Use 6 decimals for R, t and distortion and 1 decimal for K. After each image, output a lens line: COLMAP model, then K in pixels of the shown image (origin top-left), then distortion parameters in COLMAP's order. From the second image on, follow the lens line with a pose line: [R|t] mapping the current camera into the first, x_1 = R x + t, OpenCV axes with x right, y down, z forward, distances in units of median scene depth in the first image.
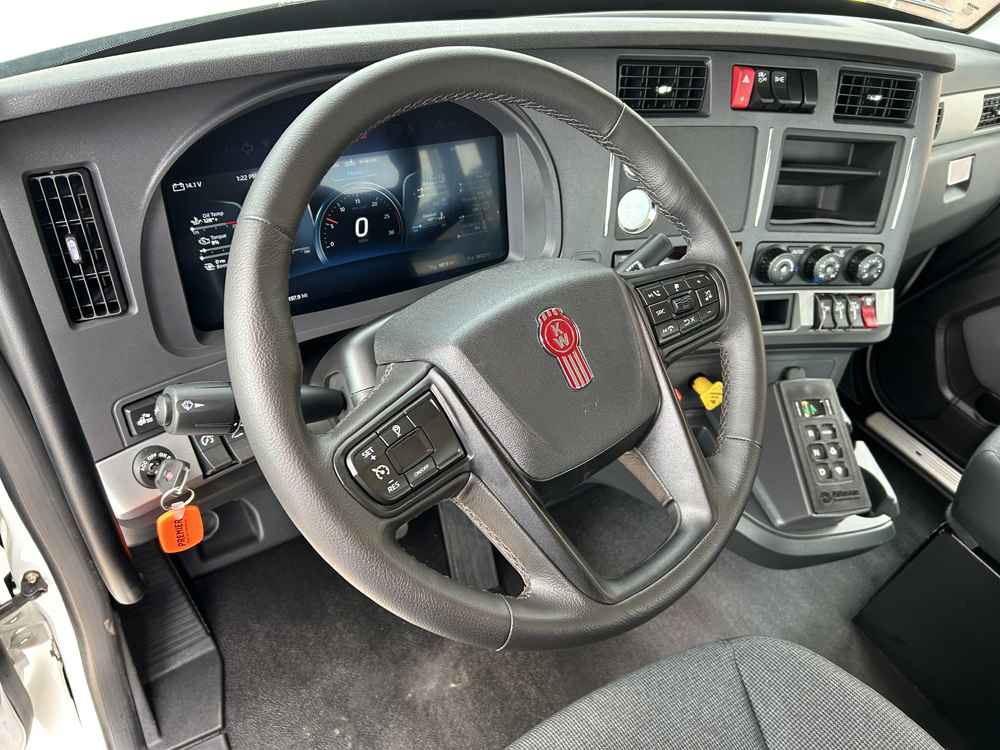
lens RADIAL K [[716.2, 0, 500.0], [0, 716.2, 375.0], [0, 0, 1]] dist [0.054867, -0.060197]
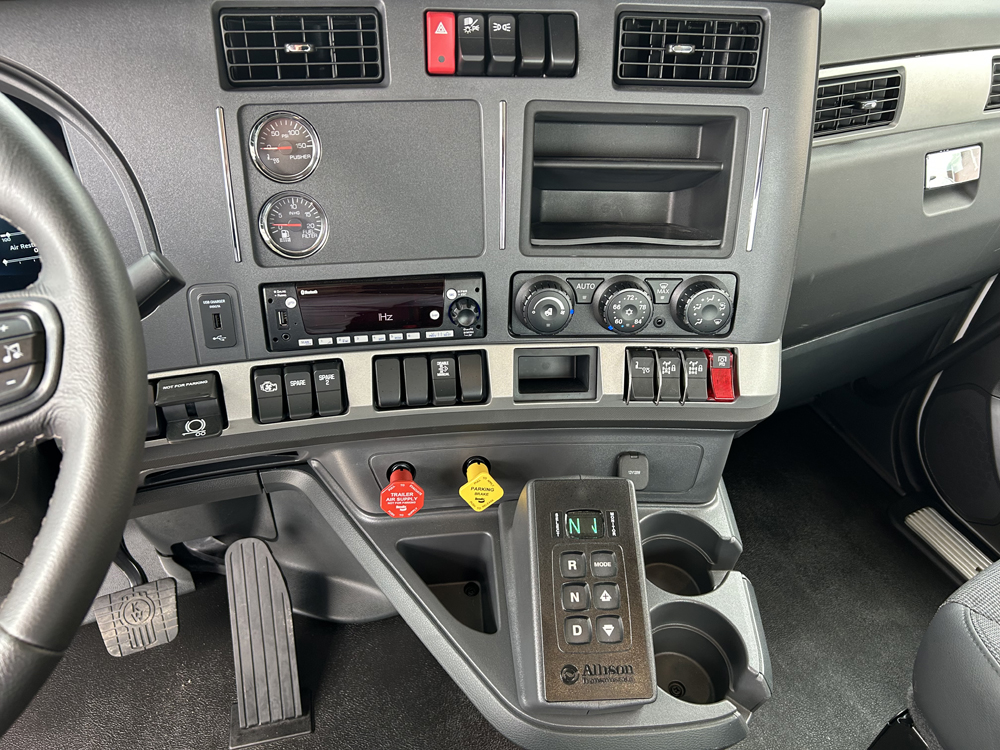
lens RADIAL K [[716.2, 0, 500.0], [0, 716.2, 375.0], [0, 0, 1]] dist [0.054867, -0.060197]
pose [[0.975041, 0.020909, -0.221036, 0.476441], [-0.034510, 0.997729, -0.057852, -0.045473], [0.219324, 0.064036, 0.973548, 0.331634]]
